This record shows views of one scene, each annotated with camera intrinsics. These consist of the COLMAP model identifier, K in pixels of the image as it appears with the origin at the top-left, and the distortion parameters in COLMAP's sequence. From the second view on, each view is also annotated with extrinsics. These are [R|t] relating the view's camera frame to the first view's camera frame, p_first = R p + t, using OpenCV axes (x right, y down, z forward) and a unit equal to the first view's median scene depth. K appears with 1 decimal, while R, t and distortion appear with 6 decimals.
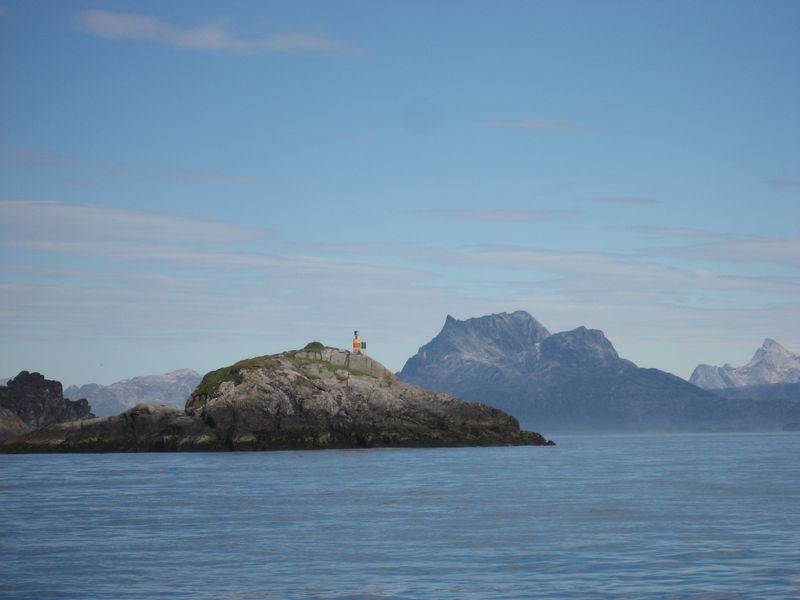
lens RADIAL K [[3272.1, 0, 400.0], [0, 3272.1, 300.0], [0, 0, 1]] dist [0.090801, 3.442590]
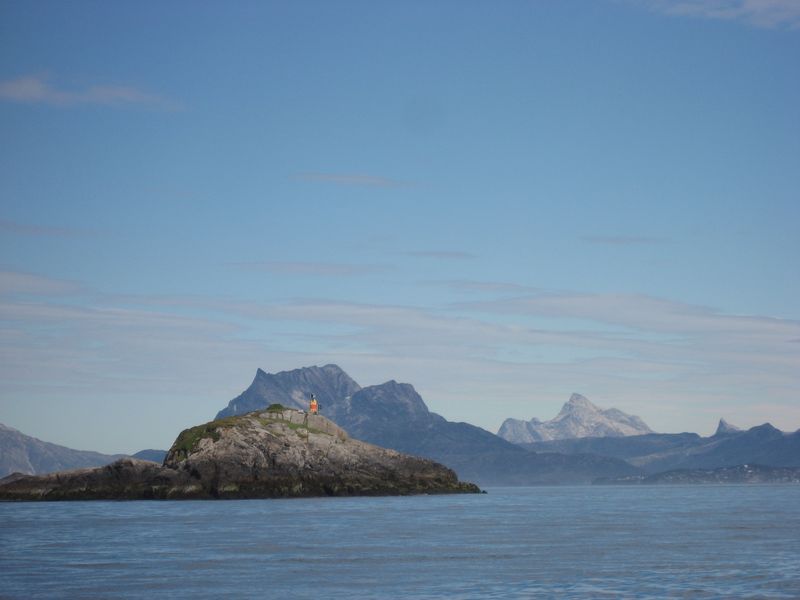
lens RADIAL K [[3272.1, 0, 400.0], [0, 3272.1, 300.0], [0, 0, 1]] dist [0.090801, 3.442590]
pose [[0.998247, 0.005675, 0.058910, -0.050982], [-0.004717, 0.999855, -0.016389, -0.004885], [-0.058994, 0.016082, 0.998129, -0.142493]]
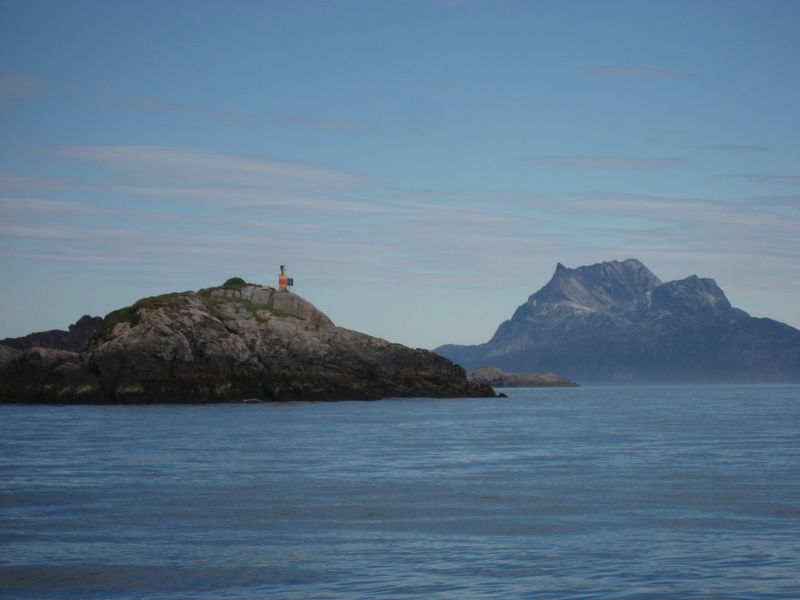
lens RADIAL K [[3272.1, 0, 400.0], [0, 3272.1, 300.0], [0, 0, 1]] dist [0.090801, 3.442590]
pose [[0.999373, 0.005617, -0.034948, 0.048586], [-0.005060, 0.999859, 0.016010, 0.004670], [0.035033, -0.015823, 0.999261, 0.136402]]
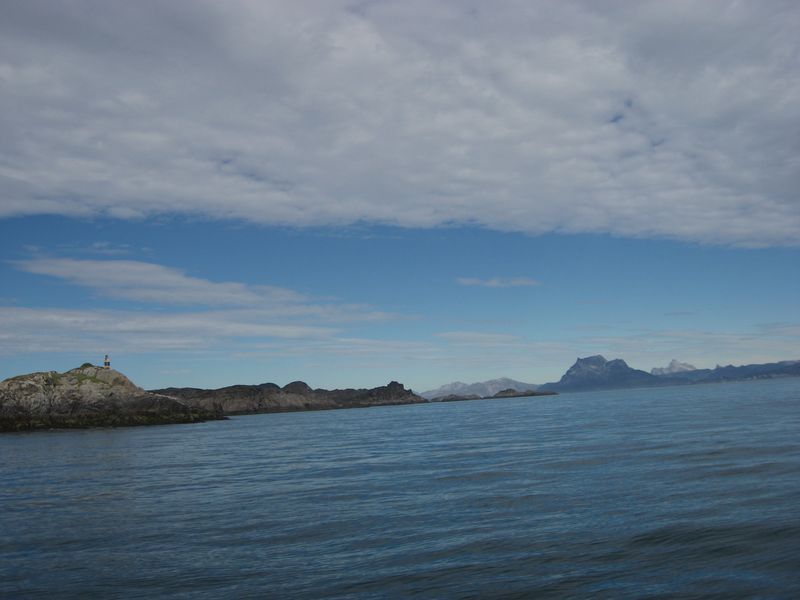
lens RADIAL K [[913.8, 0, 400.0], [0, 913.8, 300.0], [0, 0, 1]] dist [-0.118384, -0.003760]
pose [[0.981832, -0.063813, -0.178701, 0.218532], [0.052172, 0.996244, -0.069106, 0.021001], [0.182439, 0.058527, 0.981474, 0.583349]]
